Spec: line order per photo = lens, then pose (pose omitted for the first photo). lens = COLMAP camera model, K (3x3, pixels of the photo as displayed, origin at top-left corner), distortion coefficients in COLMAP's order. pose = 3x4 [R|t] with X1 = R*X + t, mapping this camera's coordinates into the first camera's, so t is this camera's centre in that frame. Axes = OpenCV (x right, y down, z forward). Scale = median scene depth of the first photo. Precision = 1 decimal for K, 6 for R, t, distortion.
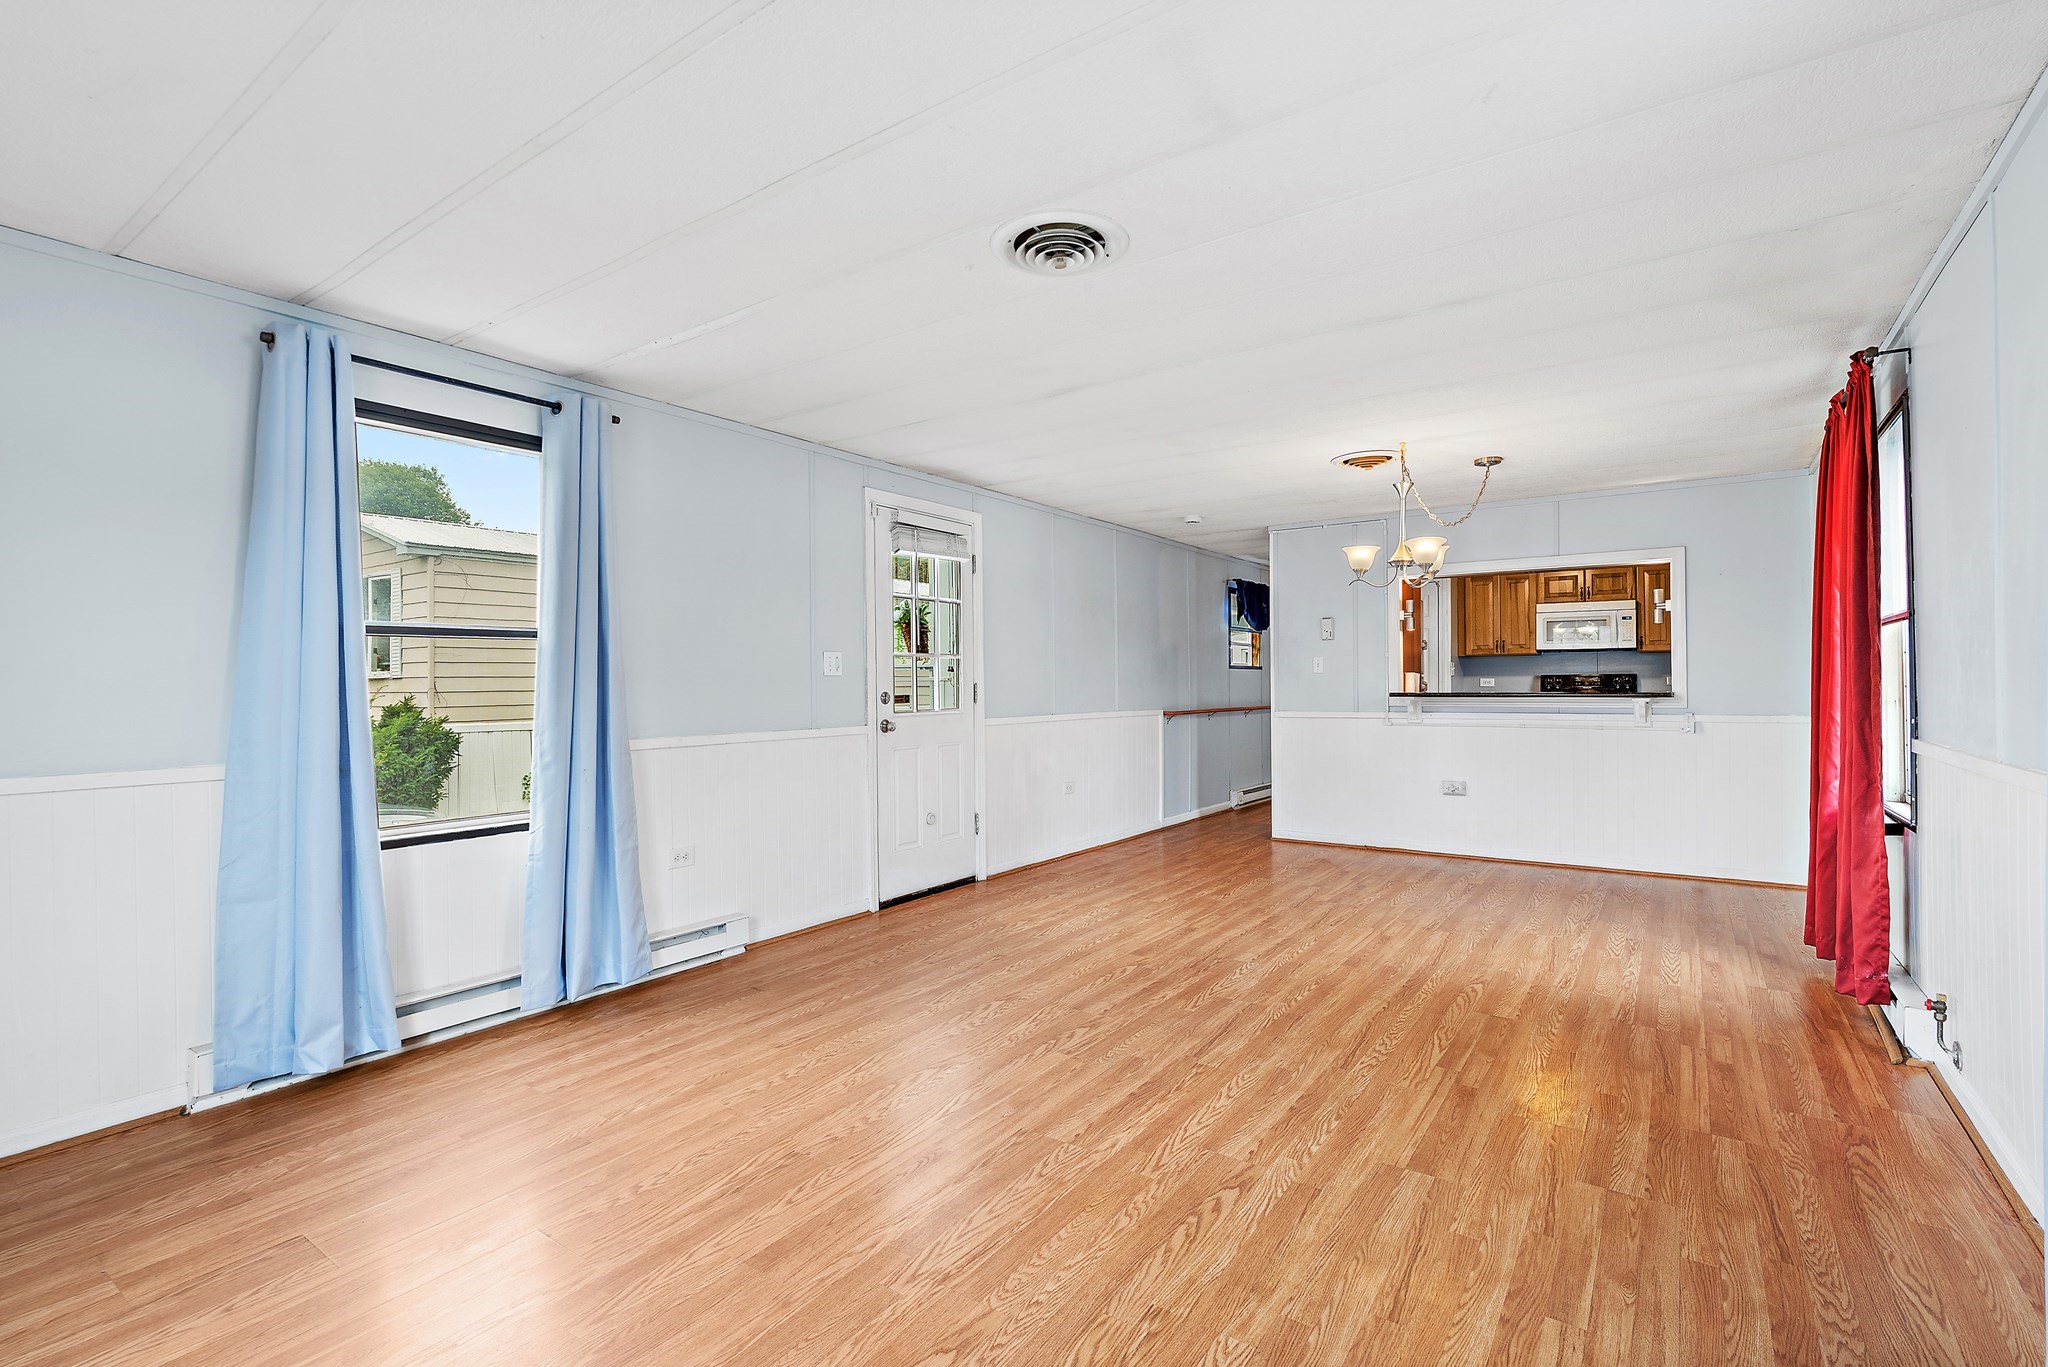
lens RADIAL K [[932.8, 0, 1019.1], [0, 932.8, 691.1], [0, 0, 1]] dist [-0.002688, 0.000987]
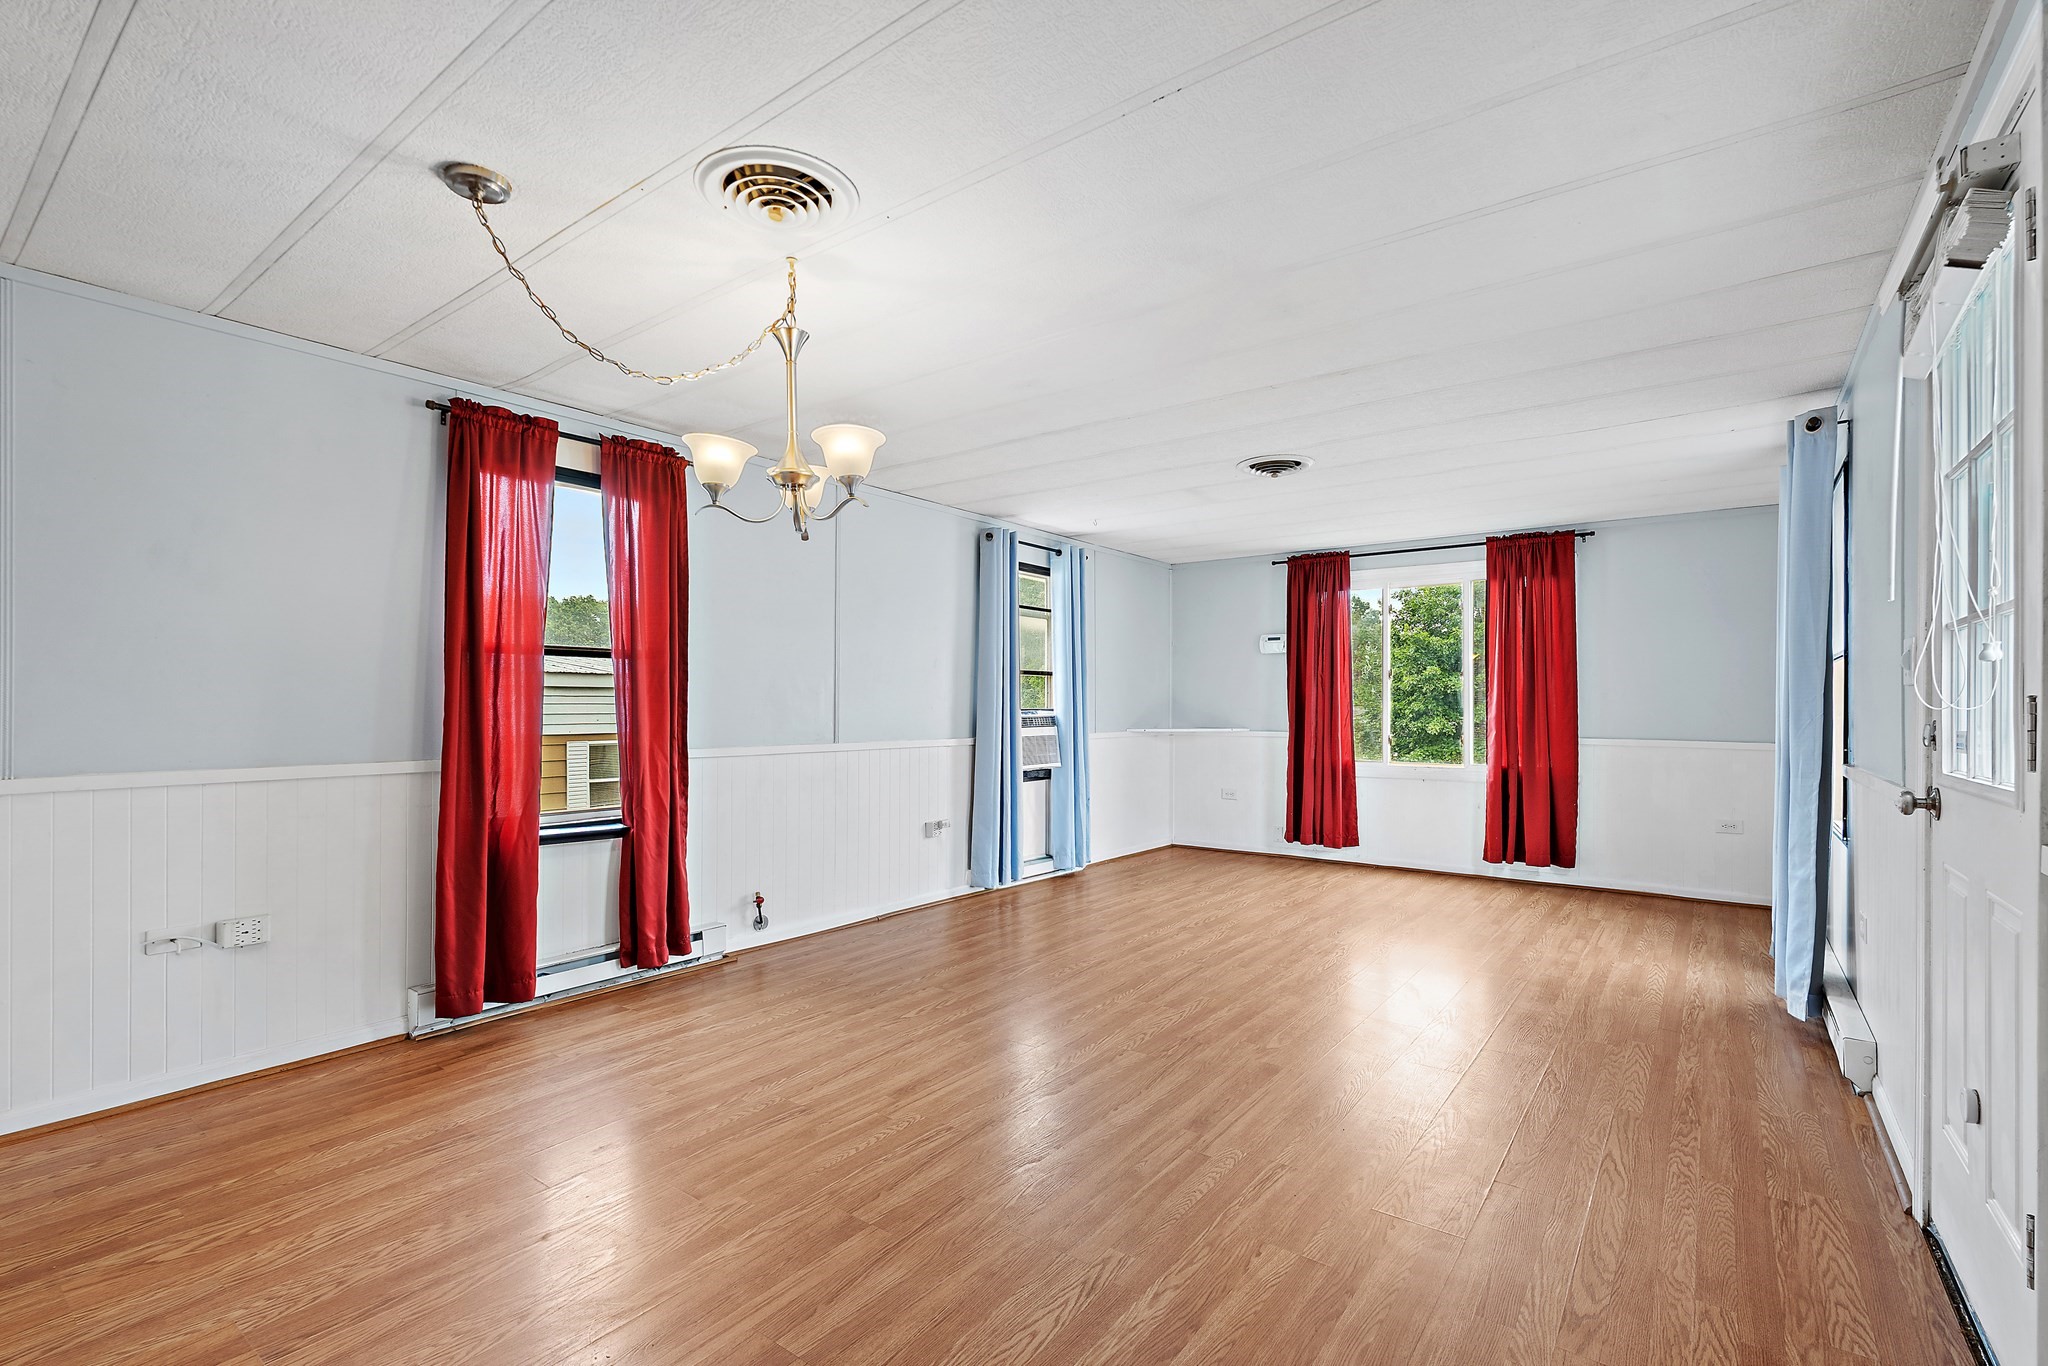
lens RADIAL K [[924.7, 0, 1019.6], [0, 924.7, 703.6], [0, 0, 1]] dist [-0.000992, 0.000087]
pose [[-0.999537, 0.005830, 0.029878, 0.423349], [0.005951, 0.999974, 0.003959, -0.018543], [-0.029854, 0.004135, -0.999546, 2.419787]]
